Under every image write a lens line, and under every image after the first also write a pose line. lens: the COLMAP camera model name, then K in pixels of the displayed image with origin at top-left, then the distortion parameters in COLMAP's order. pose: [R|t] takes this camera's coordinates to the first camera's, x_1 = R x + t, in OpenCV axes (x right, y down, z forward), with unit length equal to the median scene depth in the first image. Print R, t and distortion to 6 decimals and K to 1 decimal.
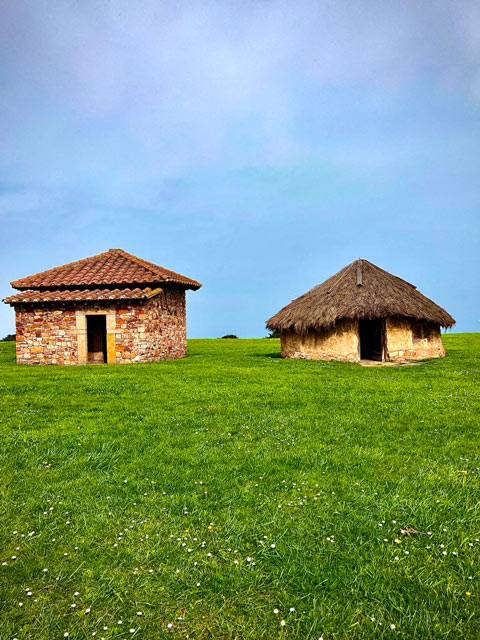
lens RADIAL K [[507.3, 0, 240.1], [0, 507.3, 318.1], [0, 0, 1]] dist [-0.001939, -0.000439]
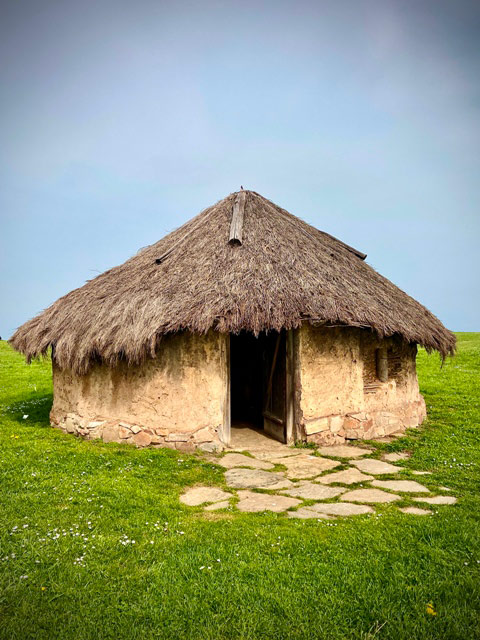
lens RADIAL K [[507.3, 0, 239.7], [0, 507.3, 319.7], [0, 0, 1]] dist [-0.001939, -0.000439]
pose [[0.984063, 0.013132, 0.177332, 0.176049], [-0.016470, 0.999714, 0.017364, -0.012992], [-0.177053, -0.020008, 0.983998, 0.632784]]
